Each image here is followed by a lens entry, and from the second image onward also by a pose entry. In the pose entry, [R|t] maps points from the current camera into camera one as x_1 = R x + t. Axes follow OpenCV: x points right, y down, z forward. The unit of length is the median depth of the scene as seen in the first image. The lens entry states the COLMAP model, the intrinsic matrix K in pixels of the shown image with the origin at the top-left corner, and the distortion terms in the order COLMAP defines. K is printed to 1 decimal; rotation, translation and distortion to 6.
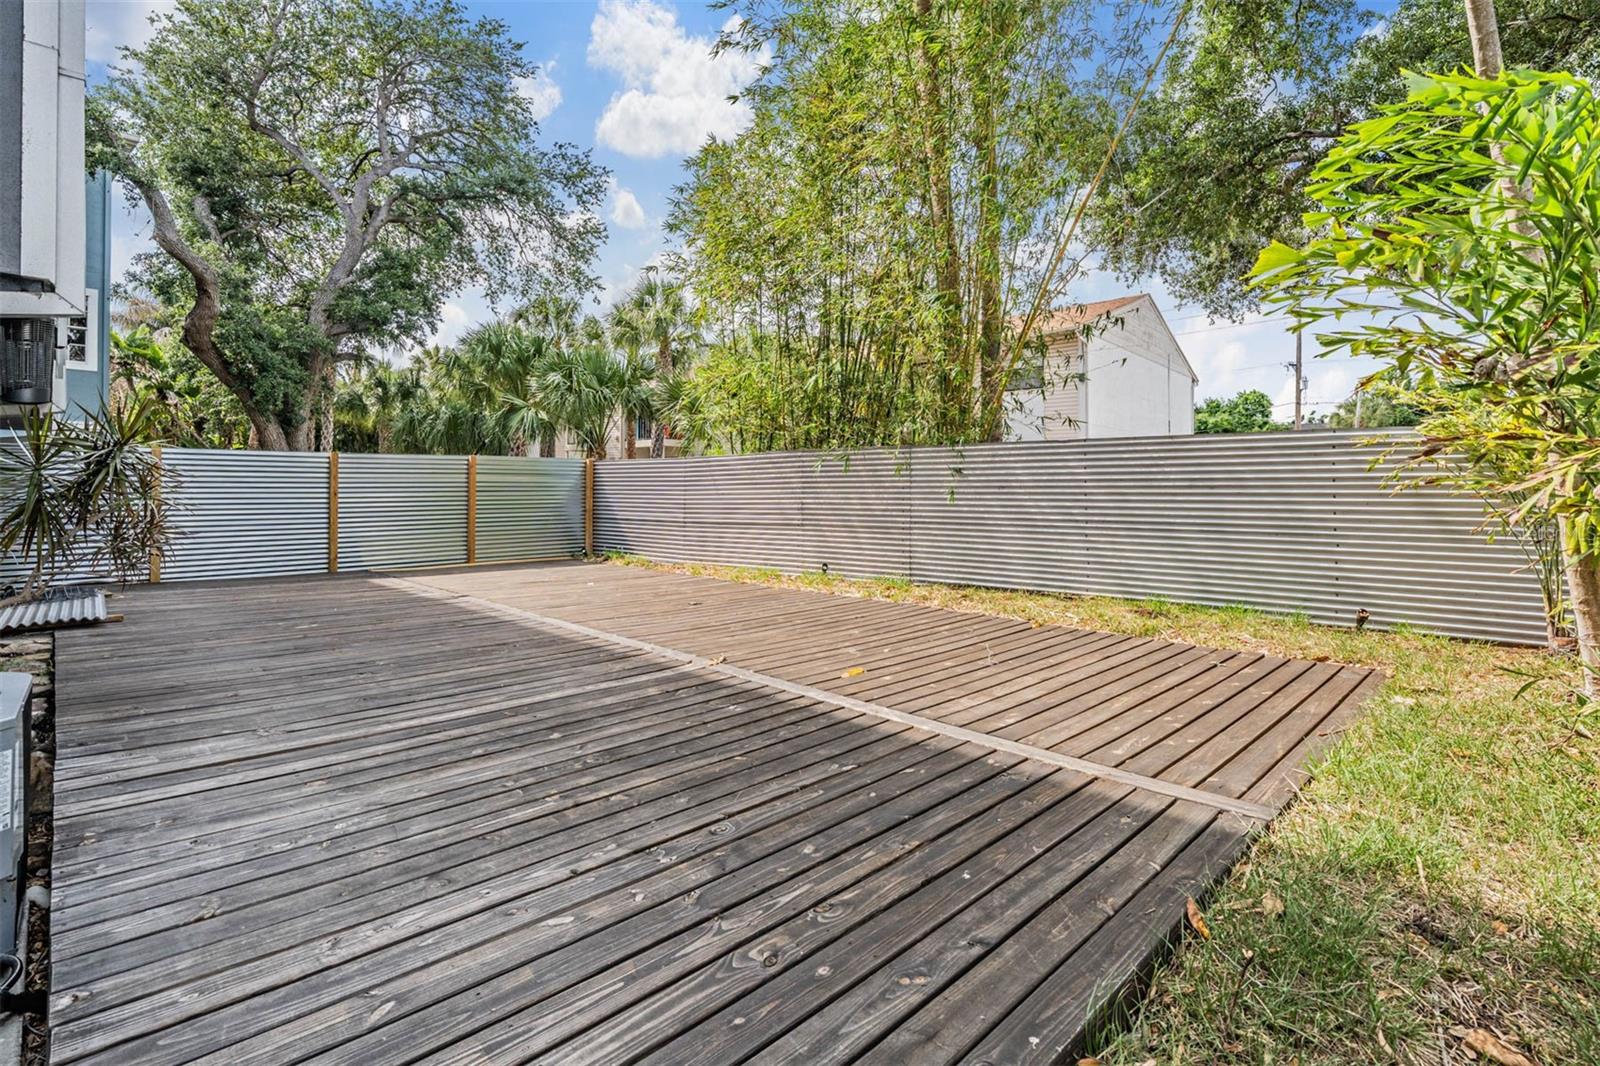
lens RADIAL K [[768.7, 0, 801.4], [0, 768.7, 490.6], [0, 0, 1]] dist [-0.000114, -0.000148]
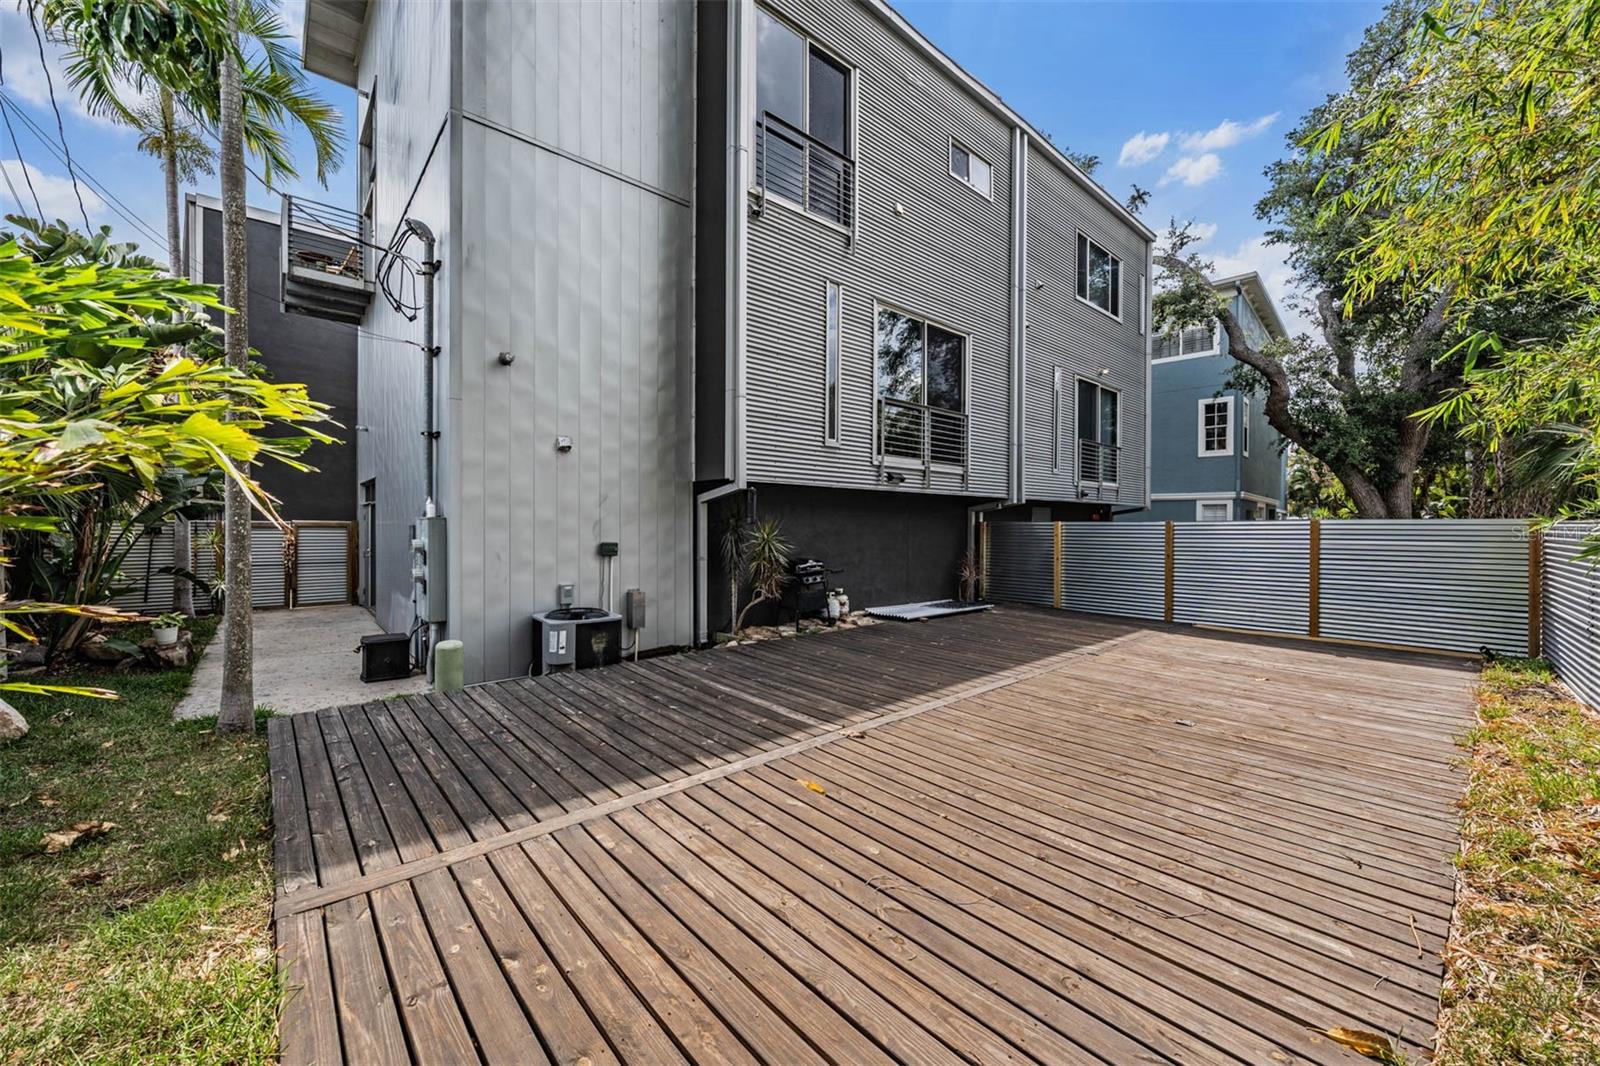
lens RADIAL K [[611.3, 0, 800.4], [0, 611.3, 528.6], [0, 0, 1]] dist [0.000648, -0.000004]
pose [[-0.068617, 0.007710, -0.997613, 1.352854], [-0.006918, 0.999942, 0.008204, -0.149005], [0.997619, 0.007465, -0.068560, 1.693495]]
